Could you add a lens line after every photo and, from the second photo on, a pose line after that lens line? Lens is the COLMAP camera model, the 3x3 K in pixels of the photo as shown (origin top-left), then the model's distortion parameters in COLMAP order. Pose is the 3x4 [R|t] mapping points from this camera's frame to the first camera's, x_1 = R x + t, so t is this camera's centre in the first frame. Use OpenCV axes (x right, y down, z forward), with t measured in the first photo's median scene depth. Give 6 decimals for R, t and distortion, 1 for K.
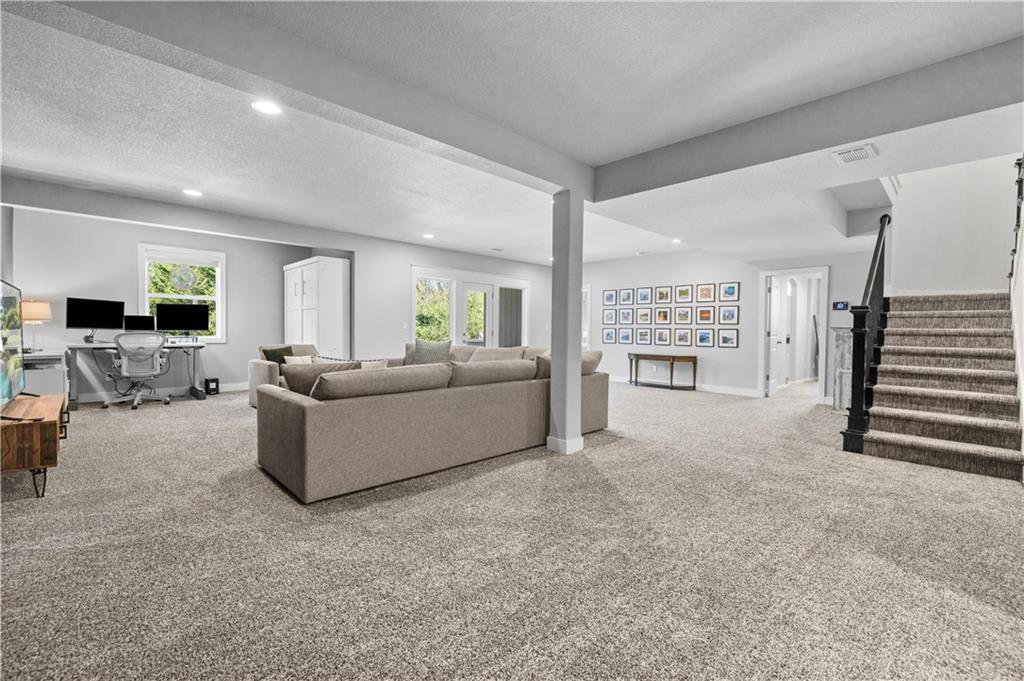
lens RADIAL K [[442.8, 0, 512.8], [0, 442.8, 338.9], [0, 0, 1]] dist [0.002648, -0.000177]
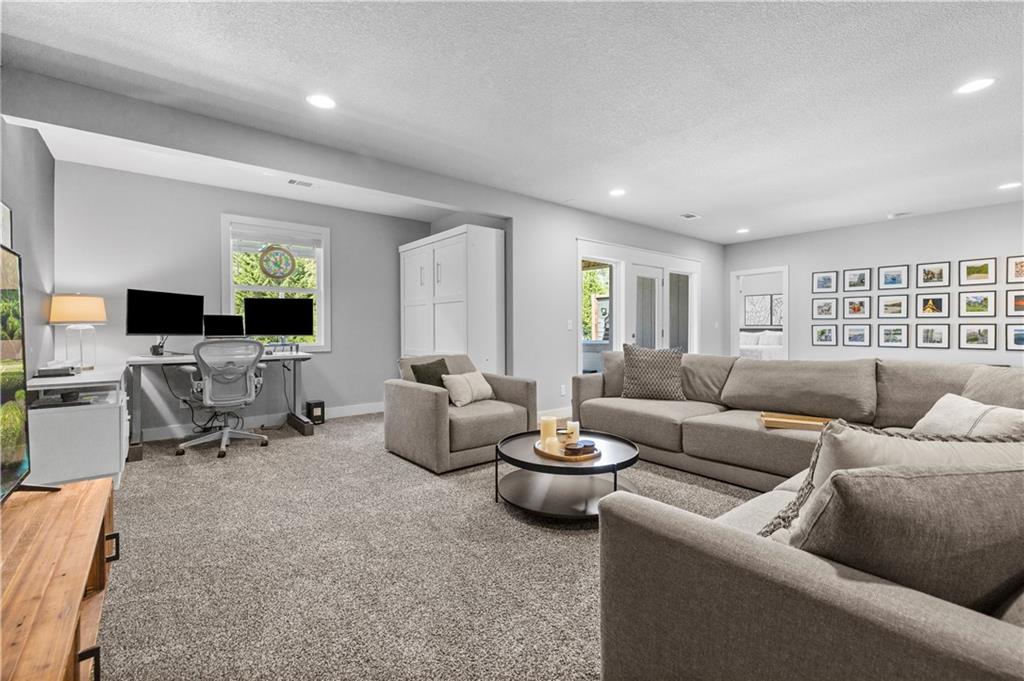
lens RADIAL K [[442.8, 0, 509.6], [0, 442.8, 334.9], [0, 0, 1]] dist [0.002648, -0.000177]
pose [[0.995993, -0.011375, -0.088702, -0.331353], [0.010723, 0.999912, -0.007828, -0.010953], [0.088784, 0.006845, 0.996027, 0.343916]]
